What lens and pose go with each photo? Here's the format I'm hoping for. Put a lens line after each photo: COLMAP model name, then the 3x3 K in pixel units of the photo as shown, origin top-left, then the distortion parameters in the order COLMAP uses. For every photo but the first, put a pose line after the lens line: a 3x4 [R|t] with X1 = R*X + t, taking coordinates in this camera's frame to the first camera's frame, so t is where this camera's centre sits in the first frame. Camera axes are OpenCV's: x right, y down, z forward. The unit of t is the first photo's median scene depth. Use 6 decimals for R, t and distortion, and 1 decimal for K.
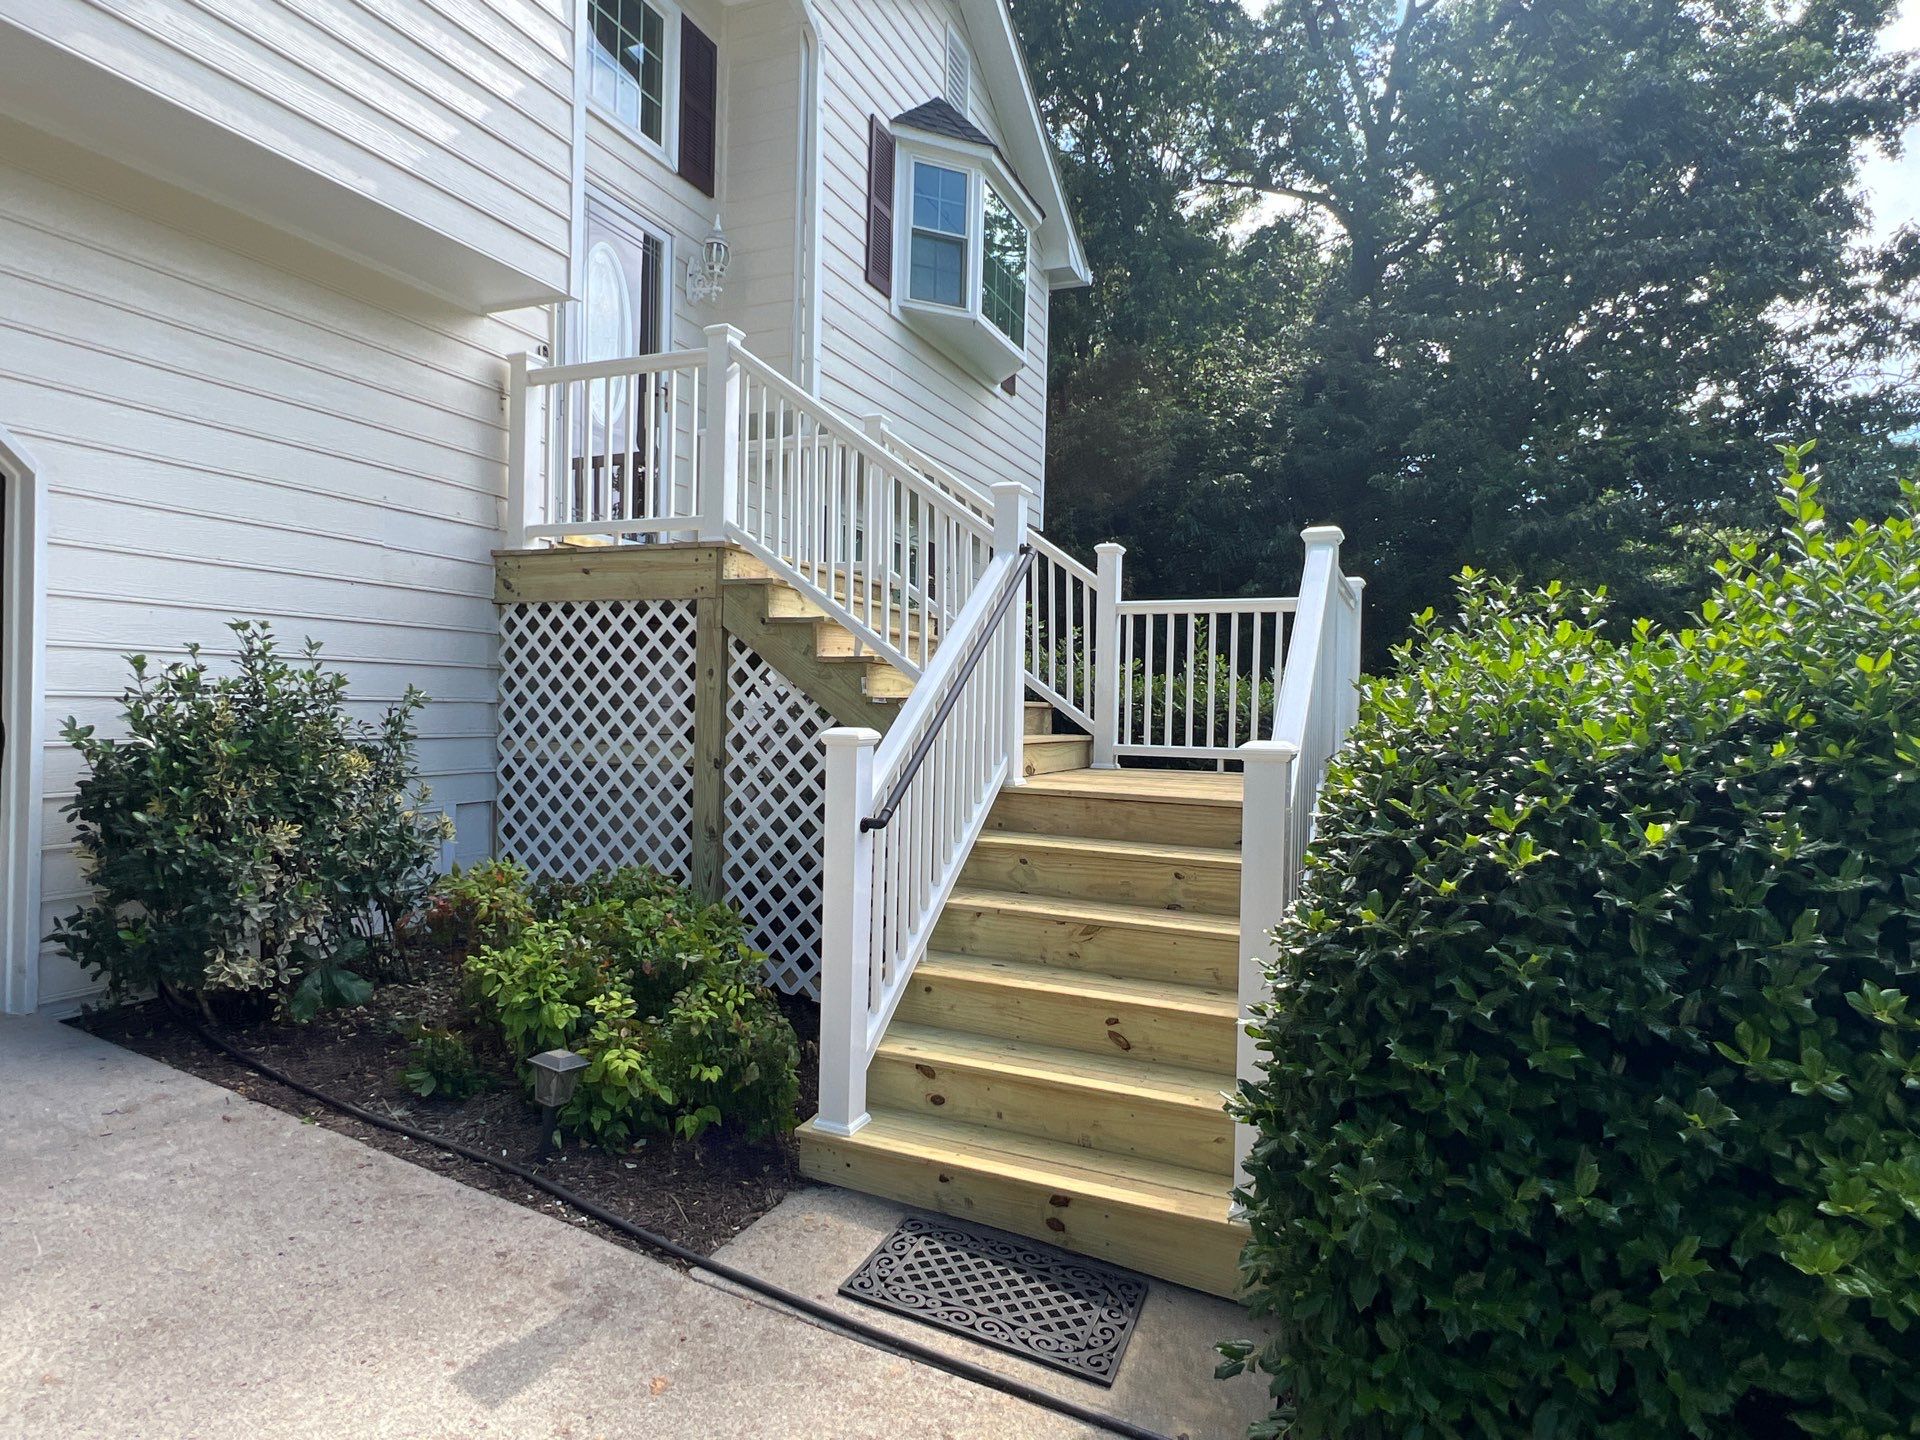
lens RADIAL K [[1108.6, 0, 954.2], [0, 1108.6, 706.4], [0, 0, 1]] dist [-0.003446, 0.001779]
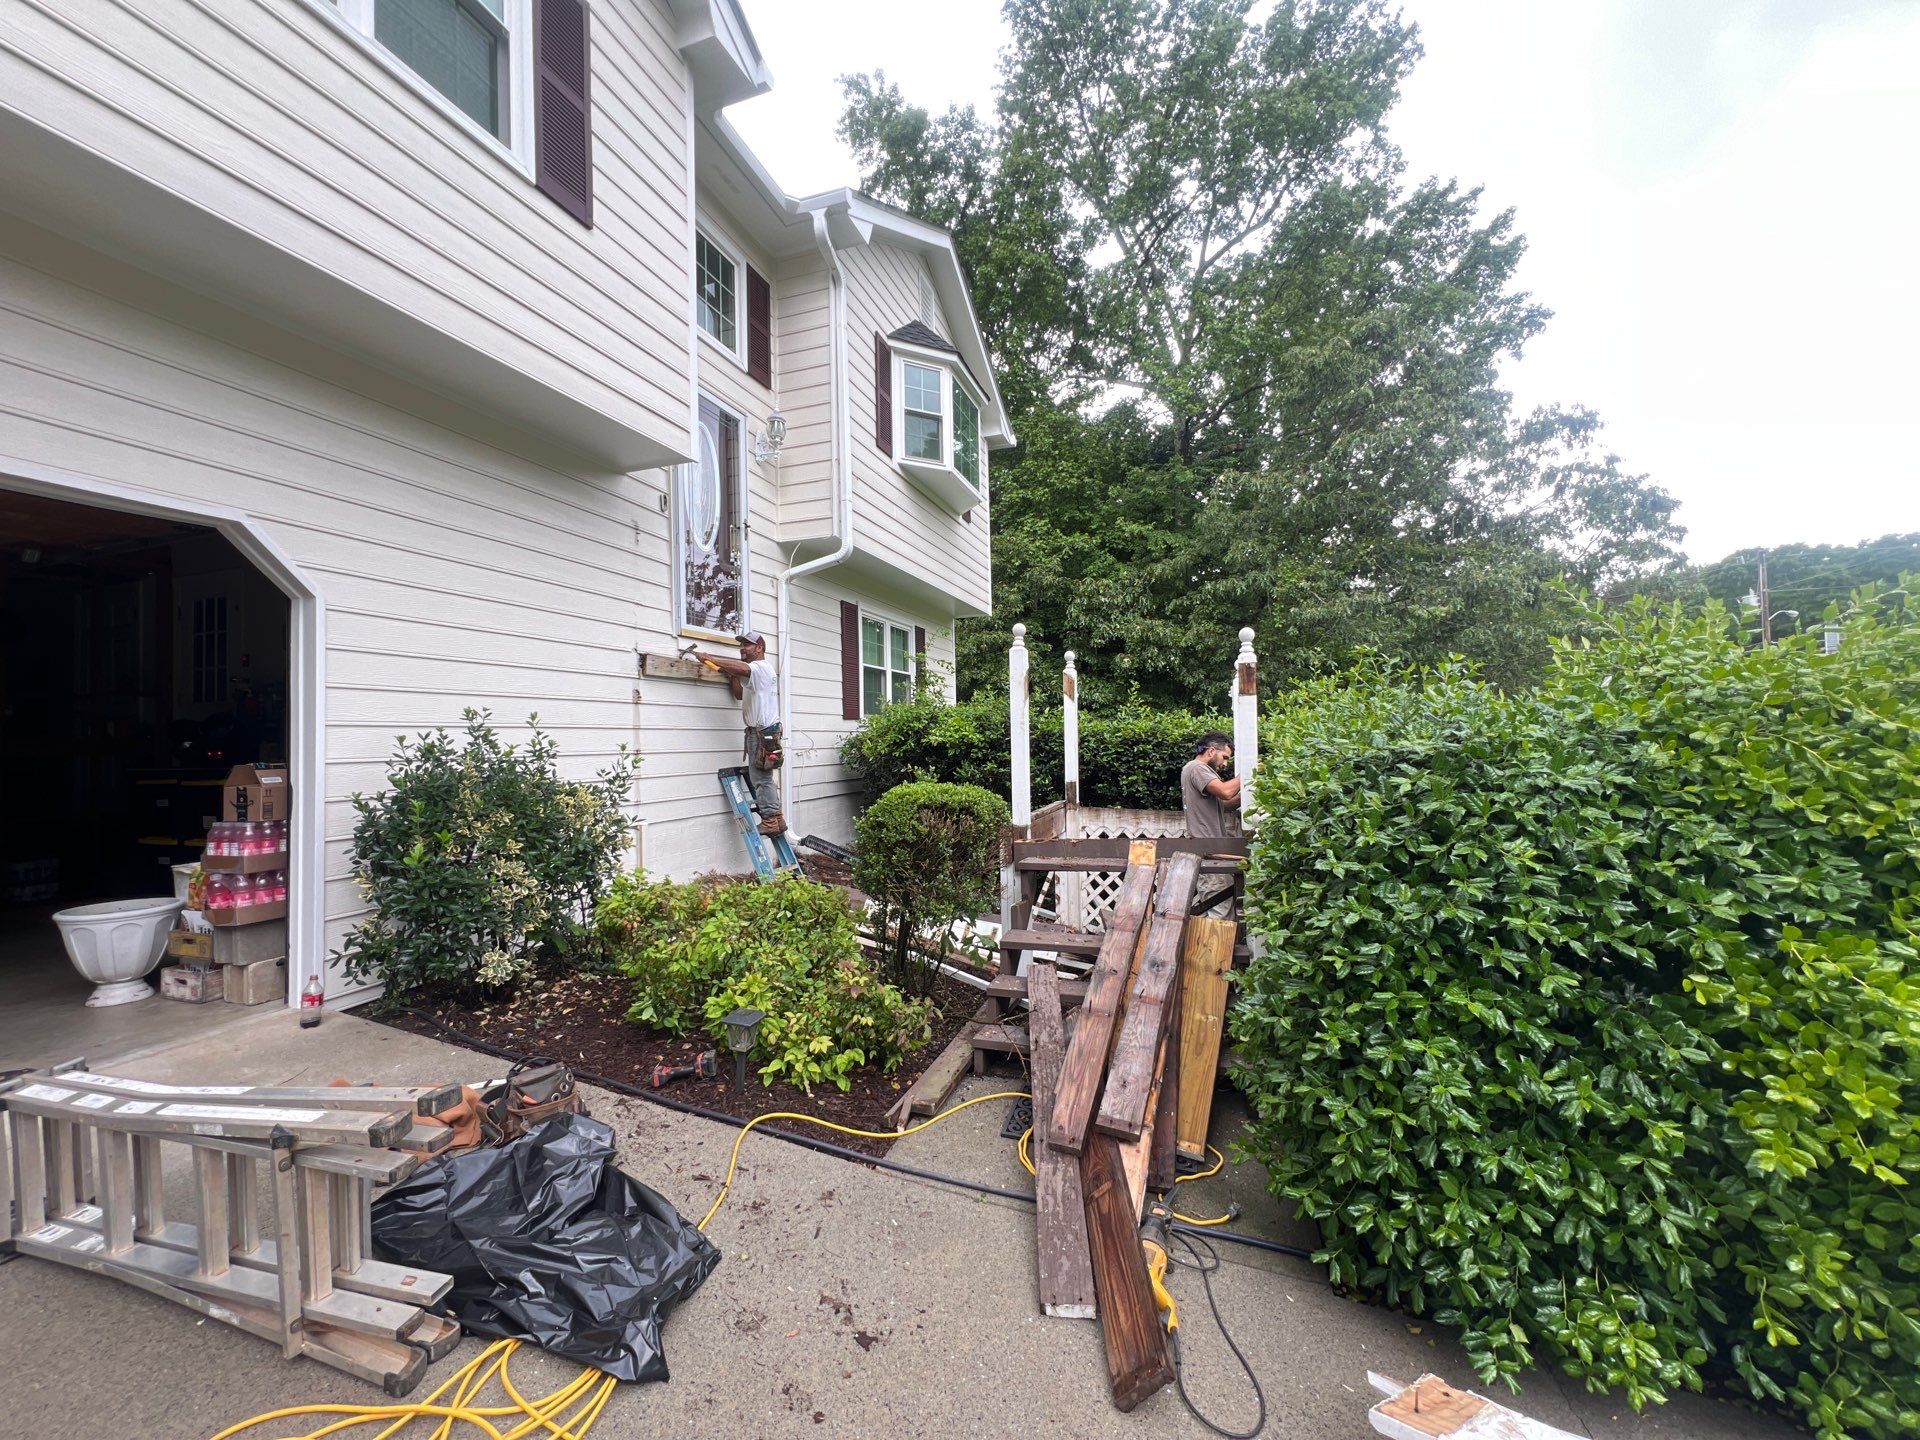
lens RADIAL K [[773.2, 0, 952.4], [0, 773.2, 707.9], [0, 0, 1]] dist [-0.001859, 0.000109]
pose [[0.996851, -0.033567, 0.071844, -0.101873], [0.036243, 0.998684, -0.036275, -0.011718], [-0.070531, 0.038764, 0.996756, 0.020747]]
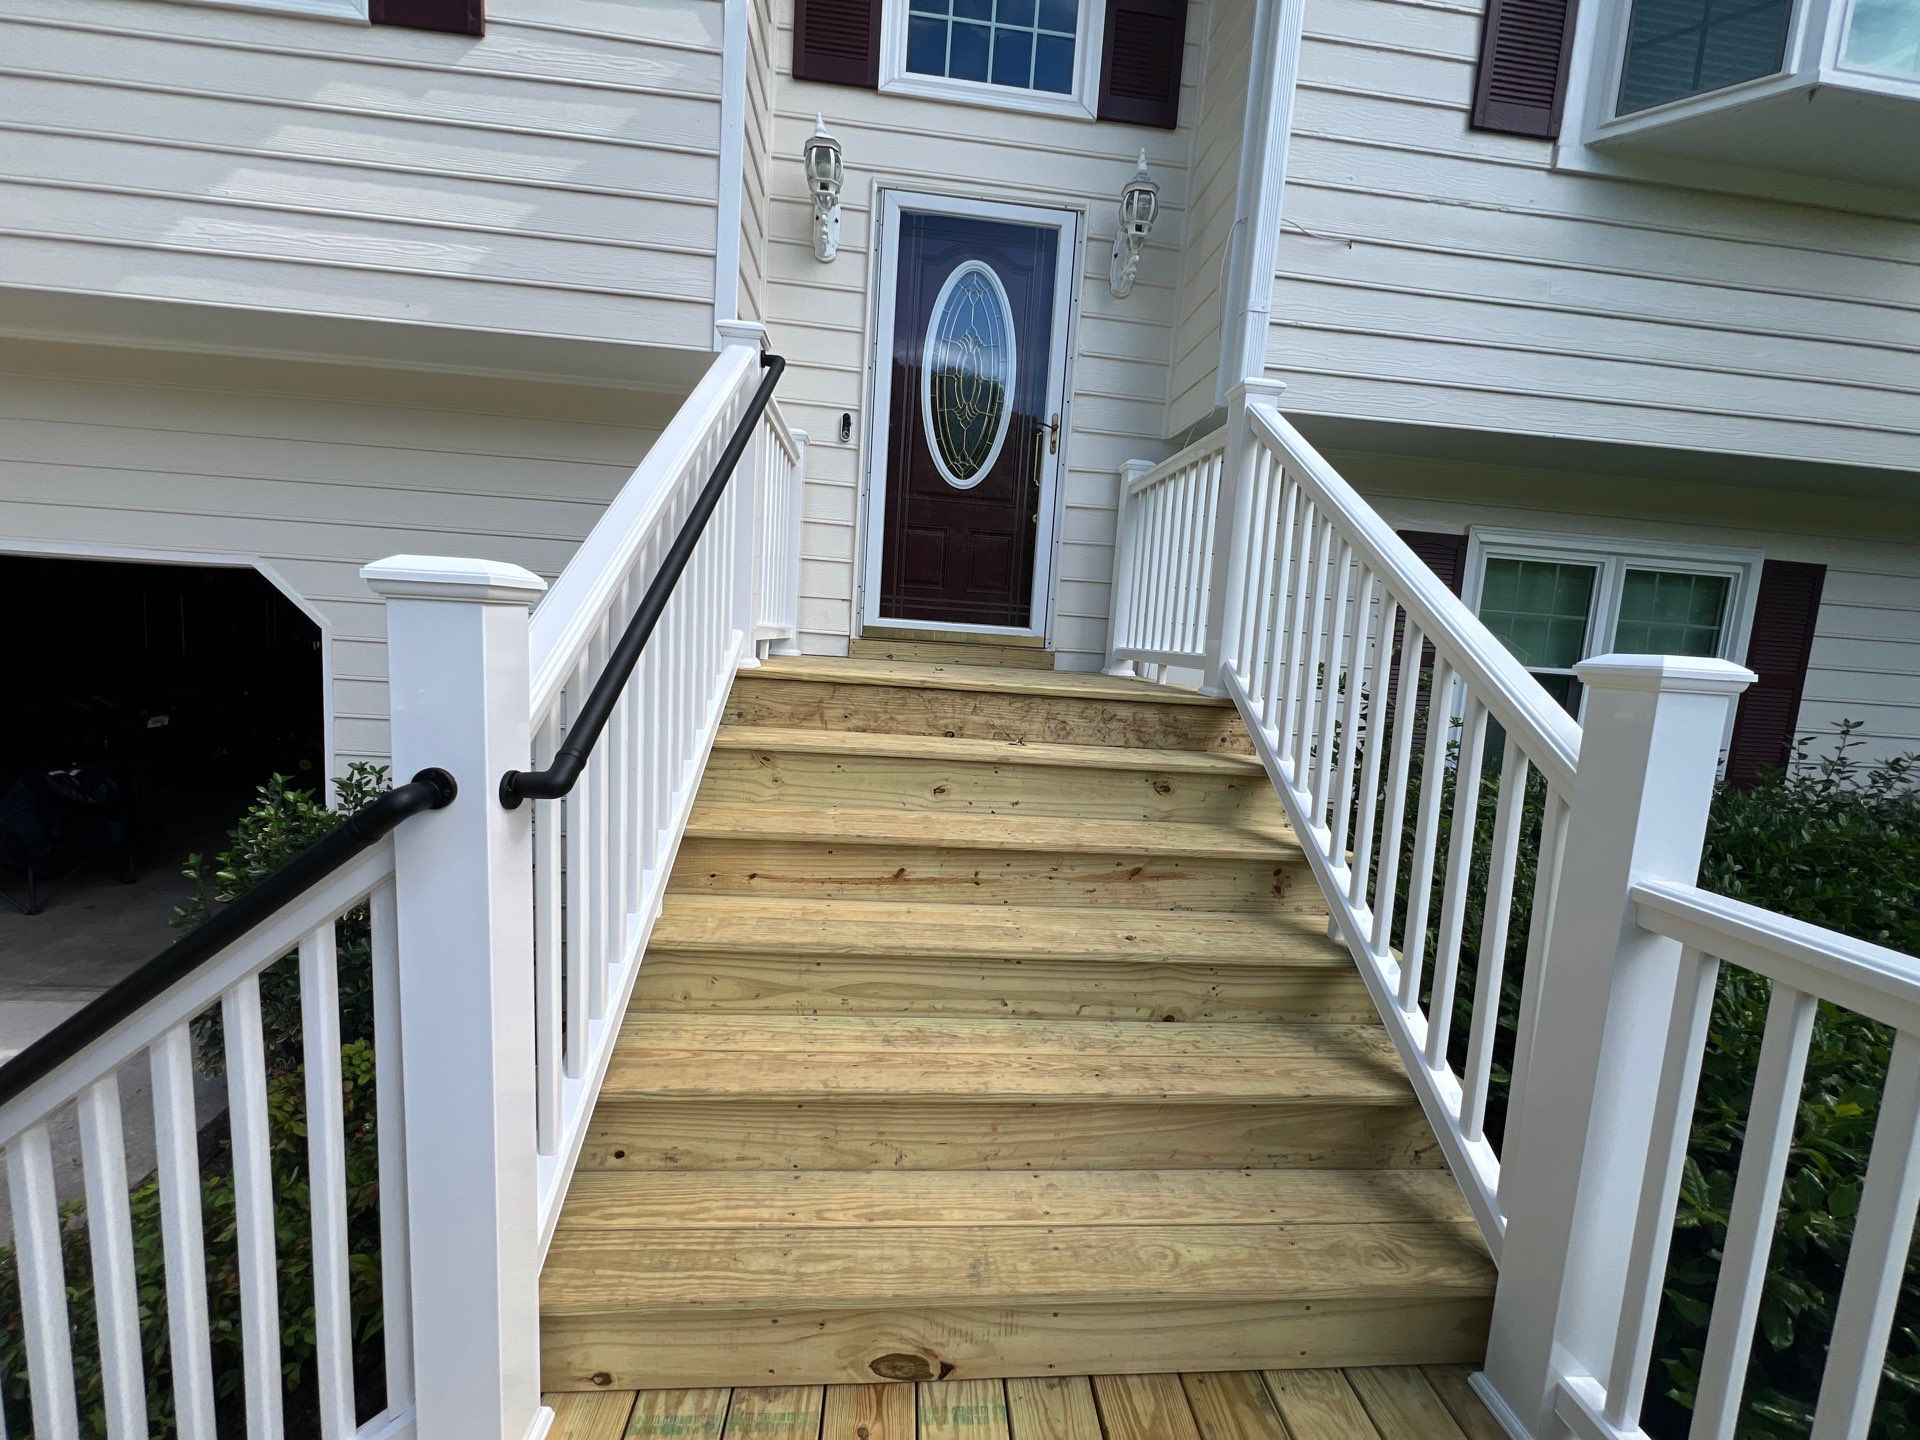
lens RADIAL K [[773.2, 0, 956.9], [0, 773.2, 711.6], [0, 0, 1]] dist [-0.001859, 0.000109]
pose [[0.470603, 0.103146, -0.876295, 0.273573], [-0.048562, 0.994666, 0.090999, -0.175211], [0.881007, -0.000270, 0.473102, 0.915430]]
